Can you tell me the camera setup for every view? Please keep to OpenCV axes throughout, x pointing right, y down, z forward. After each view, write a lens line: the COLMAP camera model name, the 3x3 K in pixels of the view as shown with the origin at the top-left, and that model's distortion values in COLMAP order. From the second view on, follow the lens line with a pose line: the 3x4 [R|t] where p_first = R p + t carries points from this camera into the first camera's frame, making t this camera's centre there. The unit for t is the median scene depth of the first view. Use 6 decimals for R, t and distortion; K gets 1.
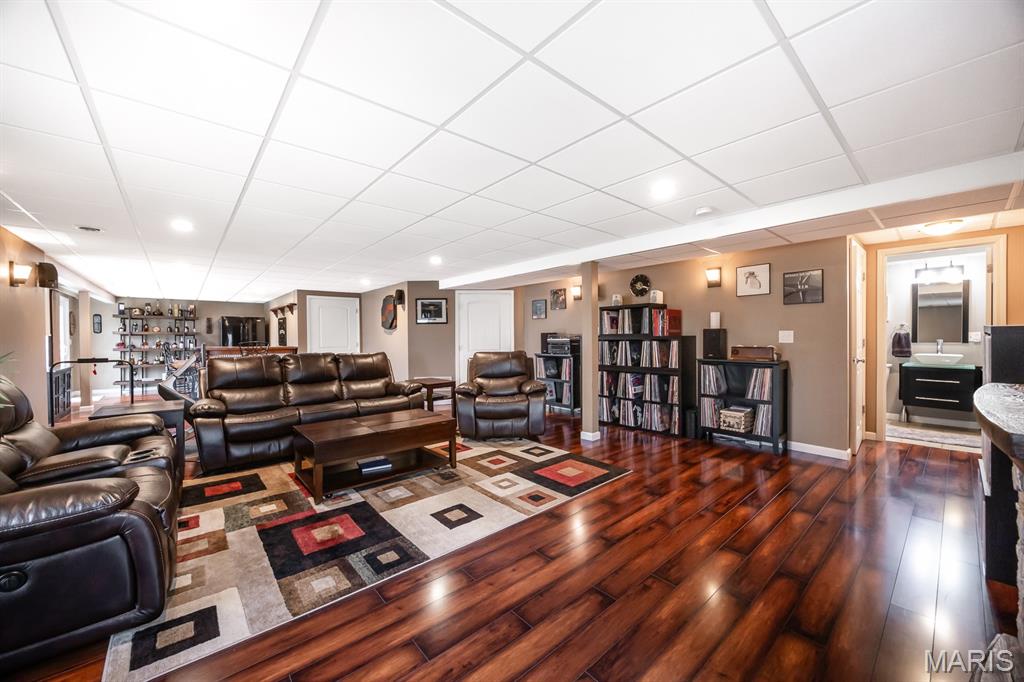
lens RADIAL K [[387.1, 0, 518.2], [0, 387.1, 340.4], [0, 0, 1]] dist [0.000647, 0.000034]
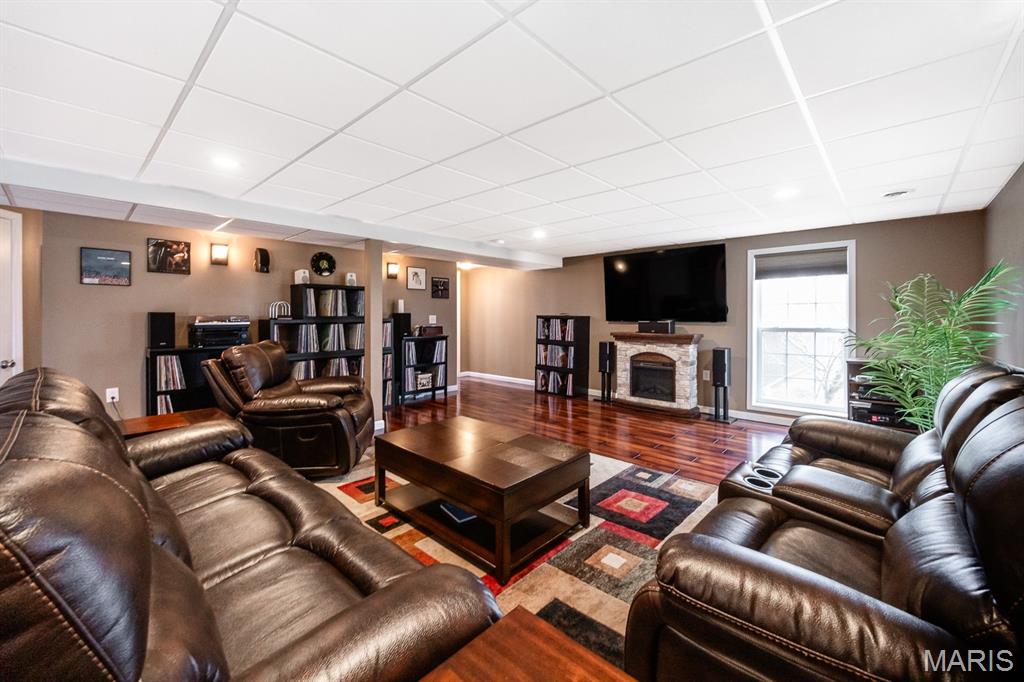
lens RADIAL K [[416.1, 0, 516.0], [0, 416.1, 315.2], [0, 0, 1]] dist [-0.000647, -0.000052]
pose [[-0.117049, 0.008092, 0.993093, -0.994026], [0.008334, 0.999940, -0.007166, -0.011497], [-0.993091, 0.007438, -0.117110, 0.904406]]
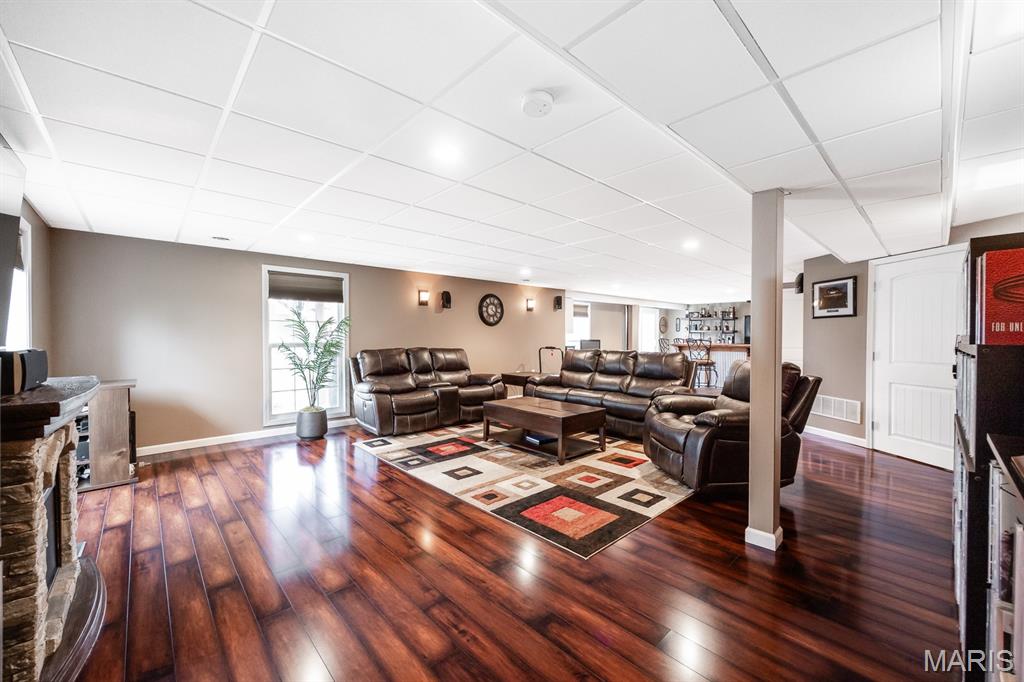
lens RADIAL K [[399.6, 0, 505.7], [0, 399.6, 336.3], [0, 0, 1]] dist [-0.000221, -0.000036]
pose [[0.021576, 0.011111, -0.999705, 0.828759], [-0.007901, 0.999909, 0.010943, -0.023761], [0.999736, 0.007663, 0.021662, 0.759134]]
